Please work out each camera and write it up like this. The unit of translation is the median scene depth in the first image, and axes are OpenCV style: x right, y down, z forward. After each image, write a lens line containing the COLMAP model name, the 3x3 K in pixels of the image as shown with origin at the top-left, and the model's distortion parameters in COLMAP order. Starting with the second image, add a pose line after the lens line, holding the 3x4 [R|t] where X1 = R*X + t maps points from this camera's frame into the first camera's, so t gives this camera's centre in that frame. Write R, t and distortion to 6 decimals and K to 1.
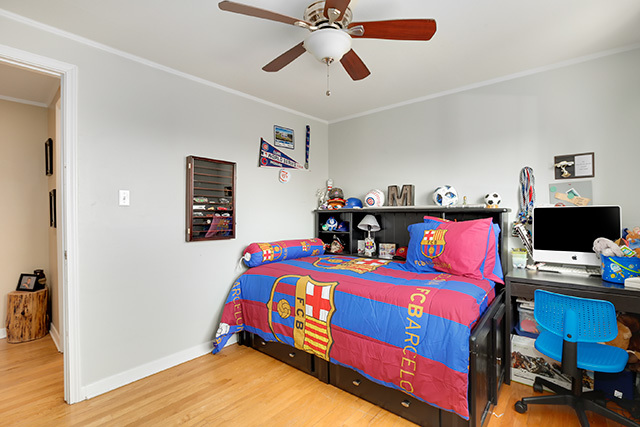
lens RADIAL K [[294.1, 0, 324.5], [0, 294.1, 213.0], [0, 0, 1]] dist [-0.011036, 0.000987]
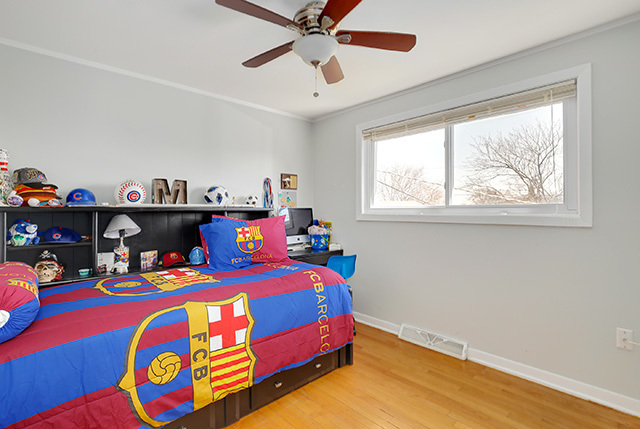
lens RADIAL K [[299.6, 0, 324.6], [0, 299.6, 213.0], [0, 0, 1]] dist [-0.012273, 0.000244]
pose [[0.129912, -0.002127, 0.991523, -0.726844], [0.010307, 0.999947, 0.000795, 0.008774], [-0.991472, 0.010117, 0.129927, 0.607106]]
